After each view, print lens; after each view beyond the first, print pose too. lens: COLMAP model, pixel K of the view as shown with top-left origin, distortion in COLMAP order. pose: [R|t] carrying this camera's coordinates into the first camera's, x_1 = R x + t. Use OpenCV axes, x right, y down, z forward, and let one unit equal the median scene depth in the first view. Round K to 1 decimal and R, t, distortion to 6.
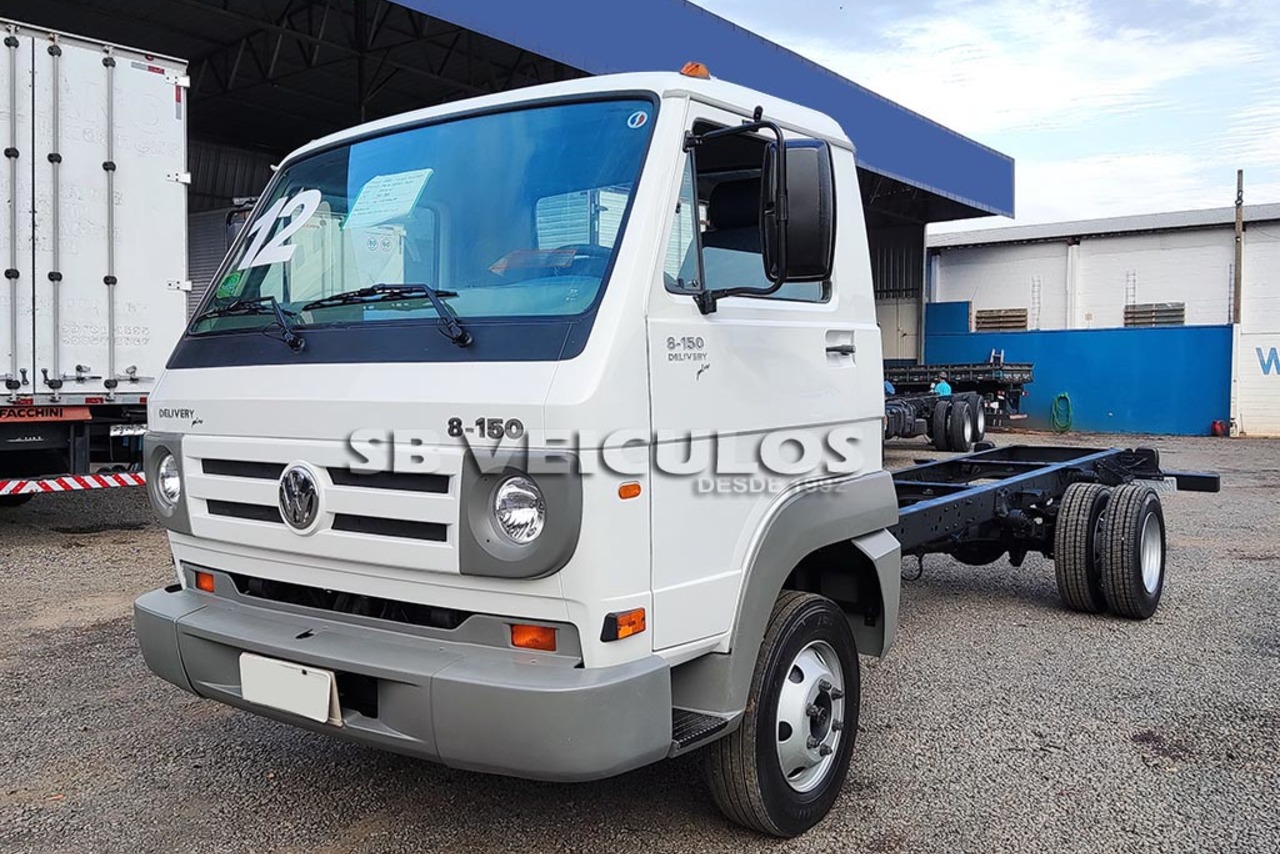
lens RADIAL K [[982.5, 0, 640.0], [0, 982.5, 427.0], [0, 0, 1]] dist [0.024966, -0.003381]
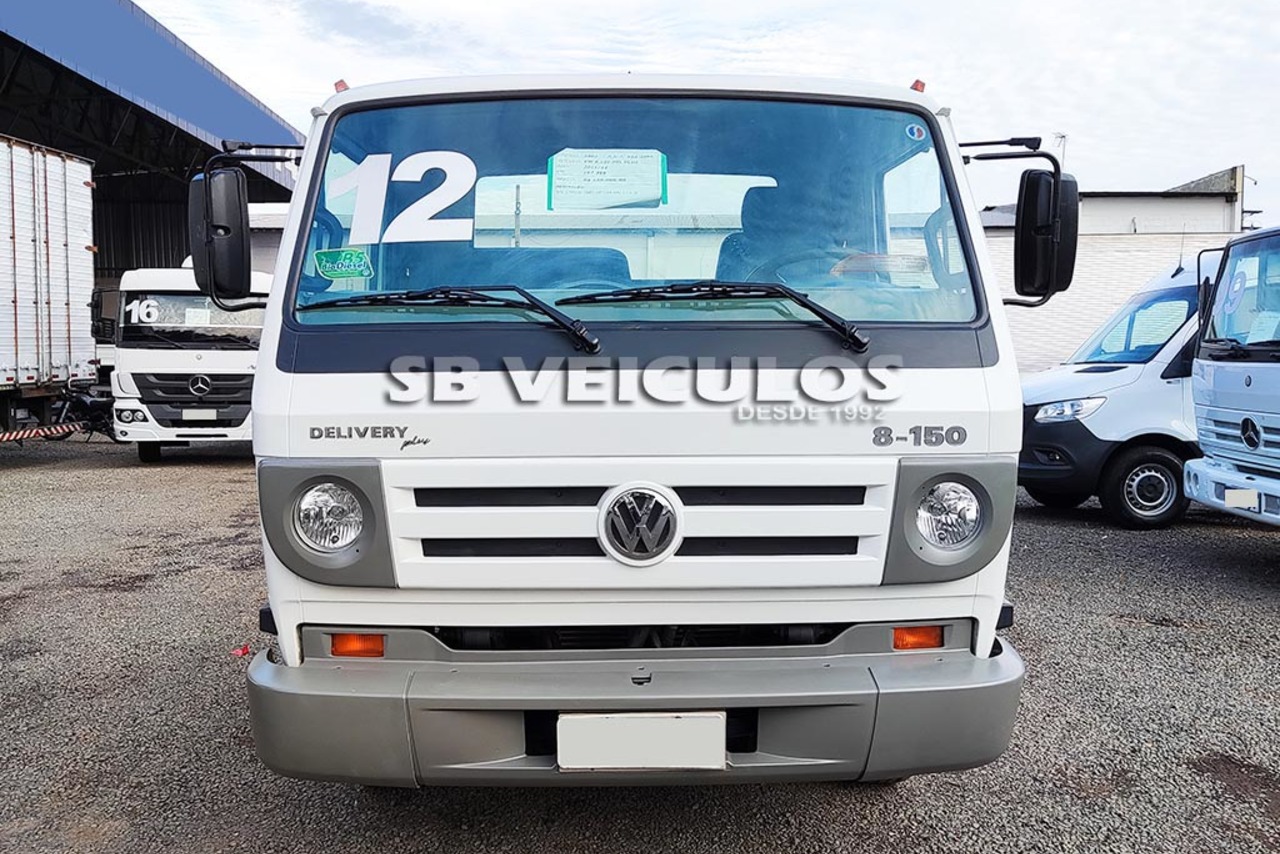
lens RADIAL K [[982.5, 0, 640.0], [0, 982.5, 427.0], [0, 0, 1]] dist [0.024966, -0.003381]
pose [[0.836140, -0.041119, 0.546973, -0.819373], [0.028784, 0.999102, 0.031106, -0.041140], [-0.547761, -0.010265, 0.836572, 0.276254]]
